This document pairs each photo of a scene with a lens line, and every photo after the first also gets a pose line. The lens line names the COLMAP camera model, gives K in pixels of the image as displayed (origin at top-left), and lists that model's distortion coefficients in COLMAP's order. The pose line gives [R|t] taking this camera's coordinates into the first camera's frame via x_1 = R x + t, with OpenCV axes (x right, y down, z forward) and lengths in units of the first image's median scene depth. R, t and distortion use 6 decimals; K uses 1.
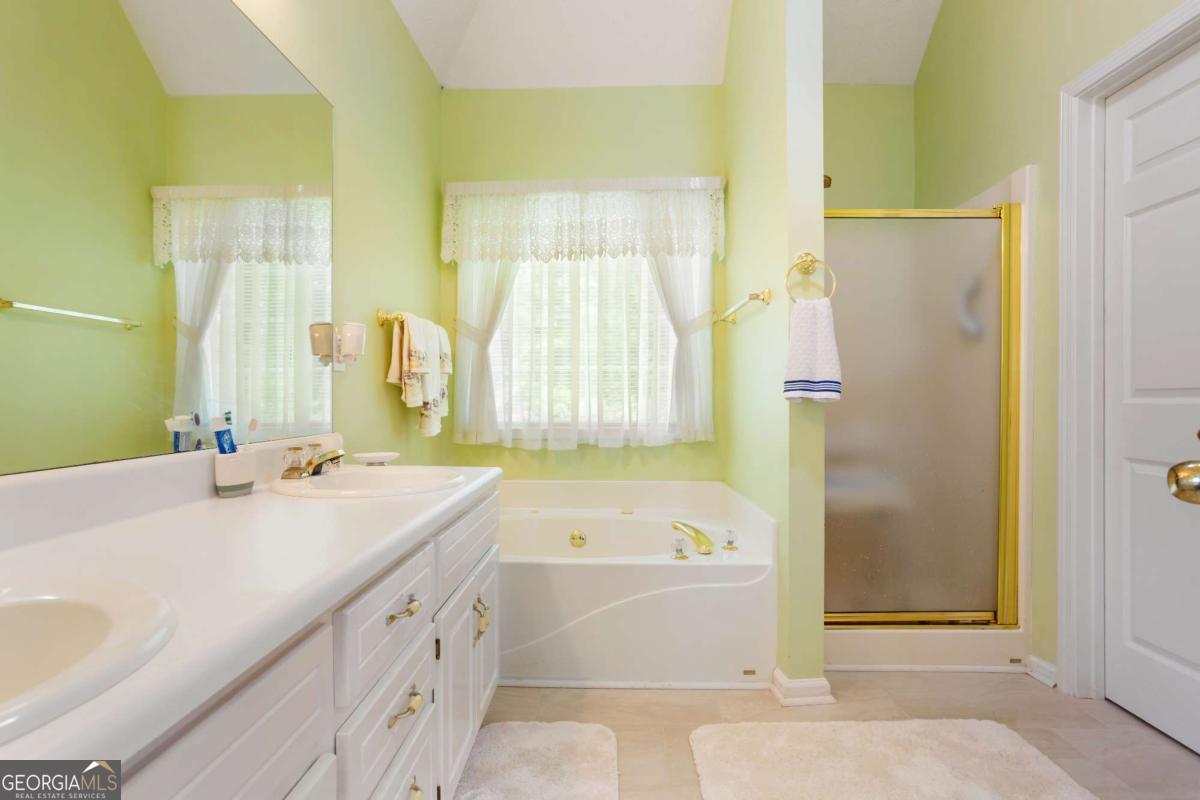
lens RADIAL K [[578.8, 0, 597.5], [0, 578.8, 408.5], [0, 0, 1]] dist [-0.059345, 0.036962]
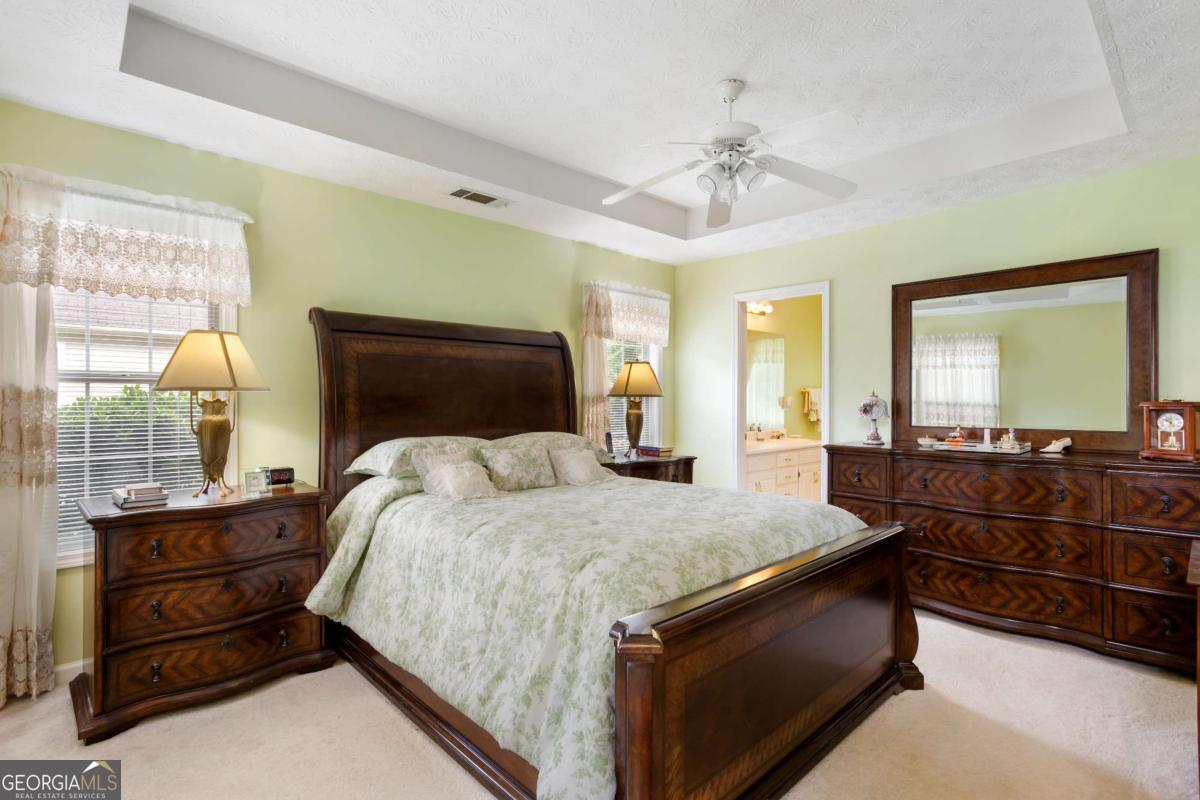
lens RADIAL K [[581.4, 0, 600.8], [0, 581.4, 394.9], [0, 0, 1]] dist [-0.060411, 0.038387]
pose [[0.698418, 0.000135, -0.715691, 0.828975], [-0.015909, 0.999756, -0.015337, -0.059419], [0.715514, 0.022097, 0.698249, -1.468677]]
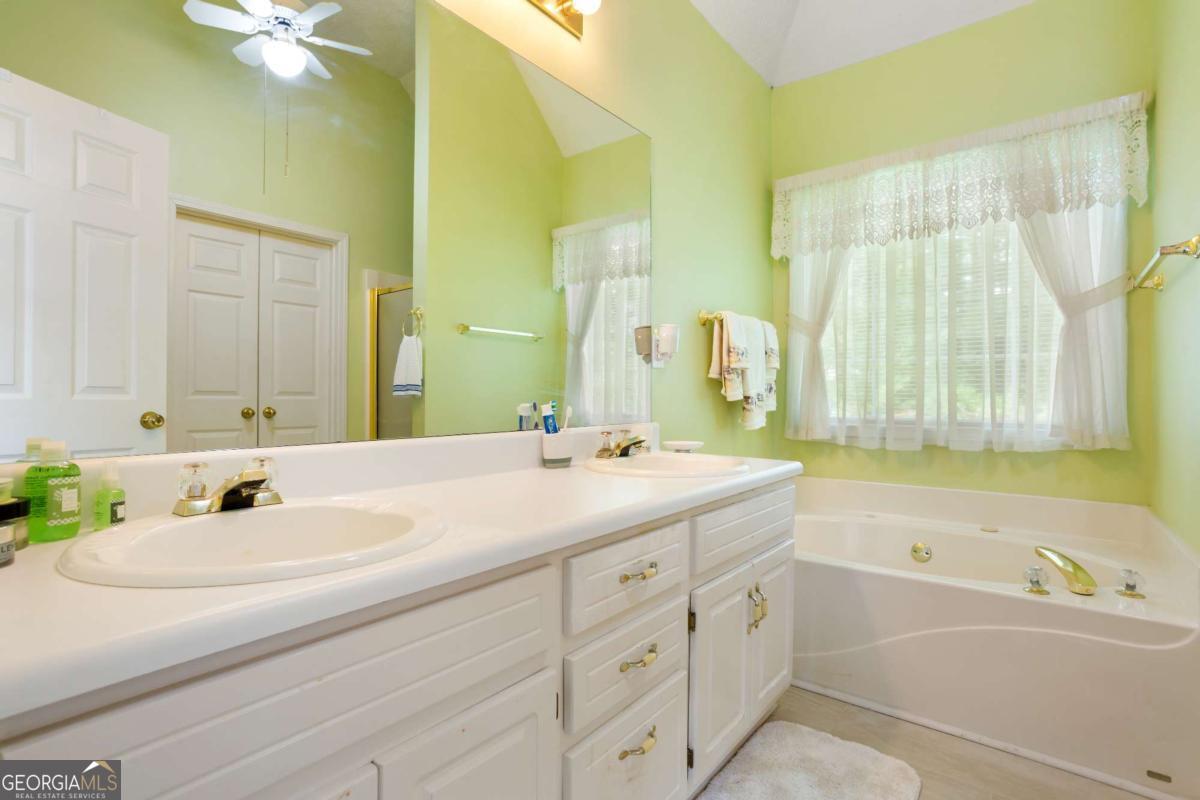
lens RADIAL K [[581.4, 0, 600.8], [0, 581.4, 394.9], [0, 0, 1]] dist [-0.060411, 0.038387]
pose [[0.806303, 0.000438, -0.591502, 0.090058], [-0.011805, 0.999812, -0.015351, 0.004708], [0.591384, 0.019361, 0.806157, 0.004836]]
